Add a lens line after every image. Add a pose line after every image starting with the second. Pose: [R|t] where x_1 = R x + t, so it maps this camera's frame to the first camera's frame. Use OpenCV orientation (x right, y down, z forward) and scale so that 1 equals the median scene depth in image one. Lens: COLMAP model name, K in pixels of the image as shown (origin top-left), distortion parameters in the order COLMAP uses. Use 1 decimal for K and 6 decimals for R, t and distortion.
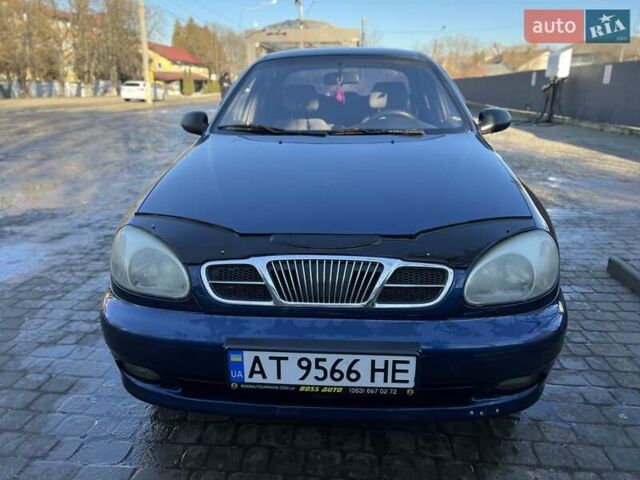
lens RADIAL K [[476.6, 0, 306.8], [0, 476.6, 238.9], [0, 0, 1]] dist [0.036800, -0.030048]
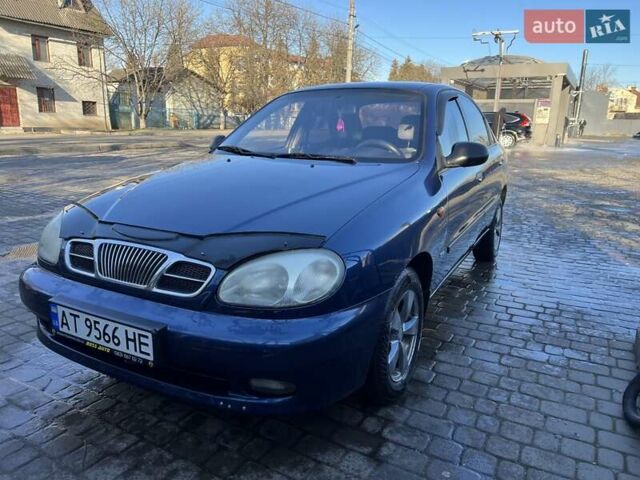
lens RADIAL K [[476.6, 0, 323.6], [0, 476.6, 236.3], [0, 0, 1]] dist [0.036800, -0.030048]
pose [[0.912129, 0.117498, -0.392701, 1.011638], [-0.146328, 0.988249, -0.044187, -0.000491], [0.382895, 0.097768, 0.918604, 0.050277]]
